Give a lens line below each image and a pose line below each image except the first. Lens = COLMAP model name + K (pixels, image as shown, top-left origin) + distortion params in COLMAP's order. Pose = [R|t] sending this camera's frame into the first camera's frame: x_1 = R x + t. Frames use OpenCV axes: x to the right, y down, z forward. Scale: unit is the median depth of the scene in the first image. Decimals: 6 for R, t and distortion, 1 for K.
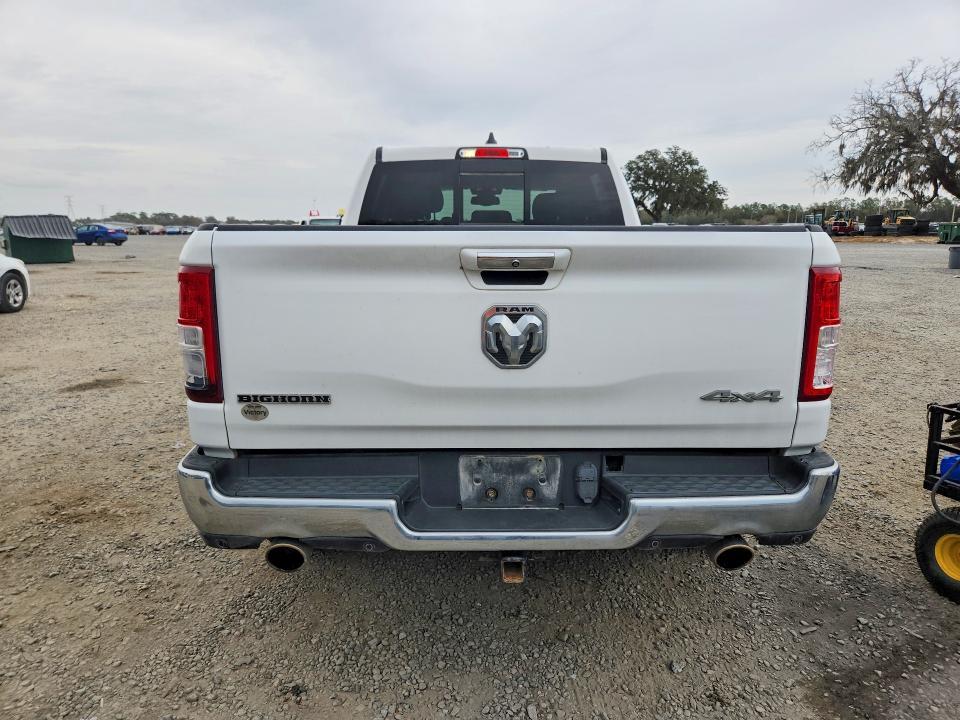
lens RADIAL K [[655.4, 0, 480.0], [0, 655.4, 360.0], [0, 0, 1]] dist [0.012534, 0.000655]
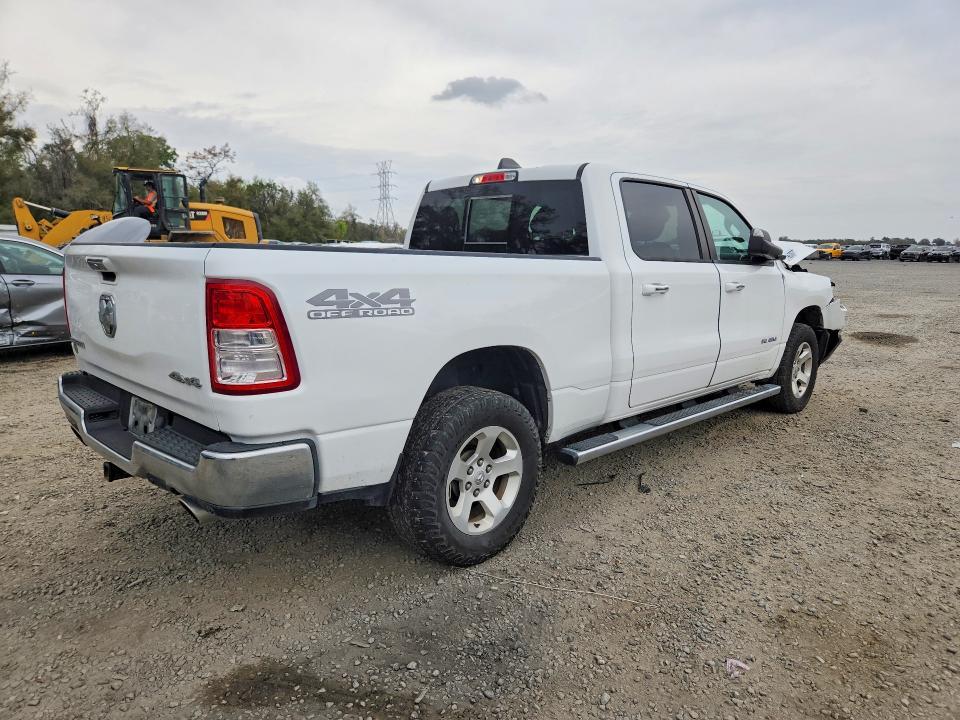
lens RADIAL K [[648.0, 0, 480.0], [0, 648.0, 360.0], [0, 0, 1]] dist [0.004627, 0.000832]
pose [[0.700976, 0.117700, -0.703406, 0.792865], [-0.137148, 0.990126, 0.029002, -0.045226], [0.699874, 0.076141, 0.710197, 0.246180]]
